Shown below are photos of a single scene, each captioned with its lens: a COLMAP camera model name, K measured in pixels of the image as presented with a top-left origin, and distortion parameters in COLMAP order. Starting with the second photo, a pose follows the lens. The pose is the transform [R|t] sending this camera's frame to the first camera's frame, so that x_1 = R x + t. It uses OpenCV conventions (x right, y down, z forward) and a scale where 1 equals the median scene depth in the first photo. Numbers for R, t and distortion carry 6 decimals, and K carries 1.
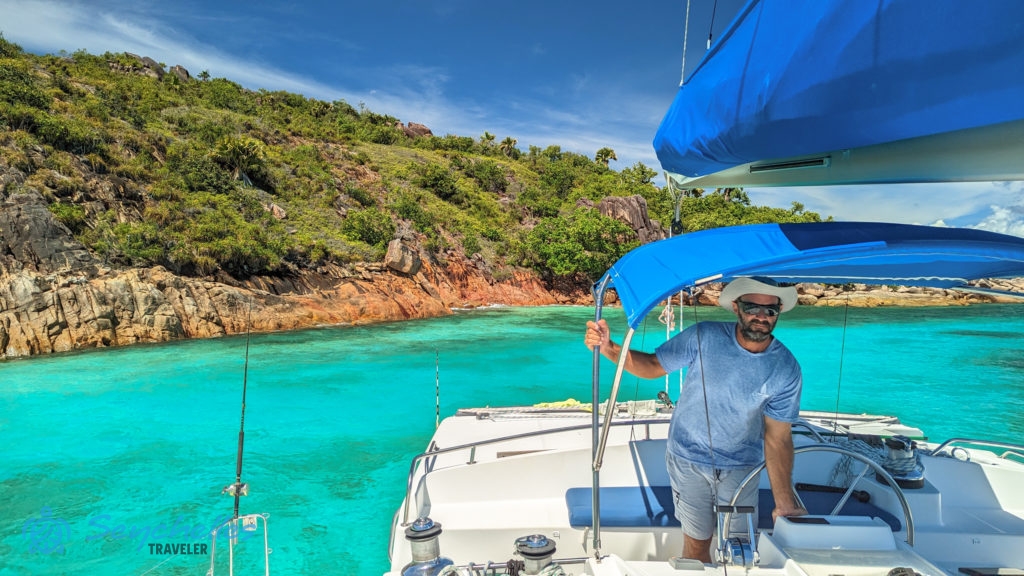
lens RADIAL K [[720.6, 0, 512.0], [0, 720.6, 288.0], [0, 0, 1]] dist [0.089511, -0.096113]
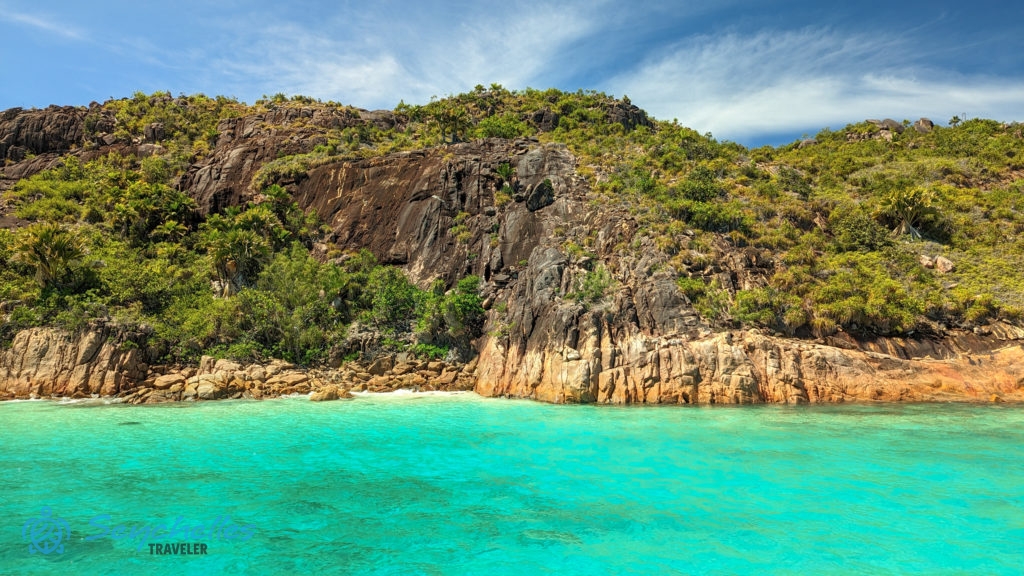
lens RADIAL K [[720.6, 0, 512.0], [0, 720.6, 288.0], [0, 0, 1]] dist [0.089511, -0.096113]
pose [[0.538997, -0.057861, -0.840318, 0.172750], [-0.009140, 0.997177, -0.074525, -0.005584], [0.842258, 0.047849, 0.536947, 0.095934]]
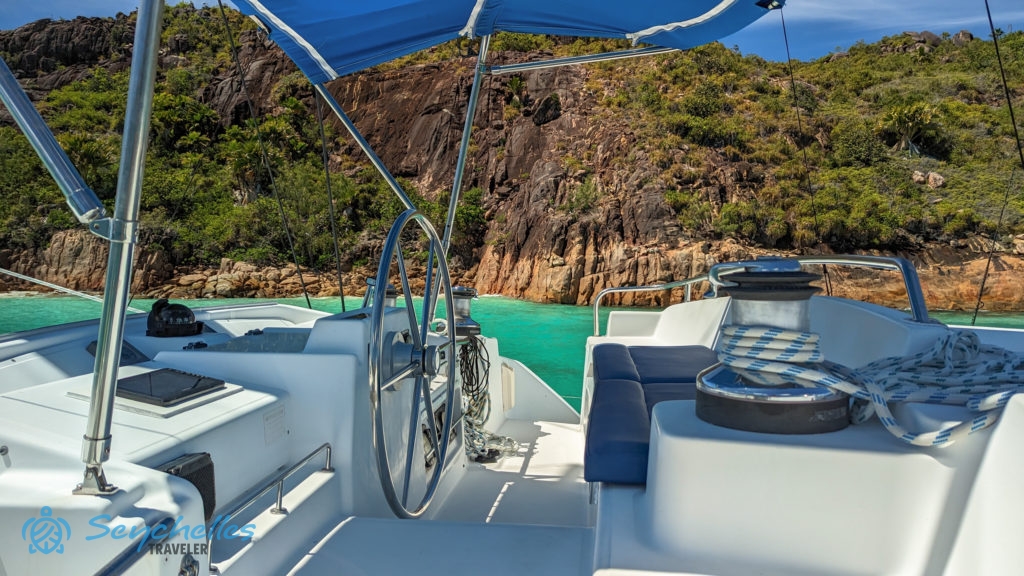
lens RADIAL K [[723.0, 0, 519.8], [0, 723.0, 281.7], [0, 0, 1]] dist [0.082914, -0.083398]
pose [[0.506078, 0.037415, -0.861676, 0.251952], [-0.023276, 0.999287, 0.029719, 0.007770], [0.862174, 0.005016, 0.506588, 0.109974]]
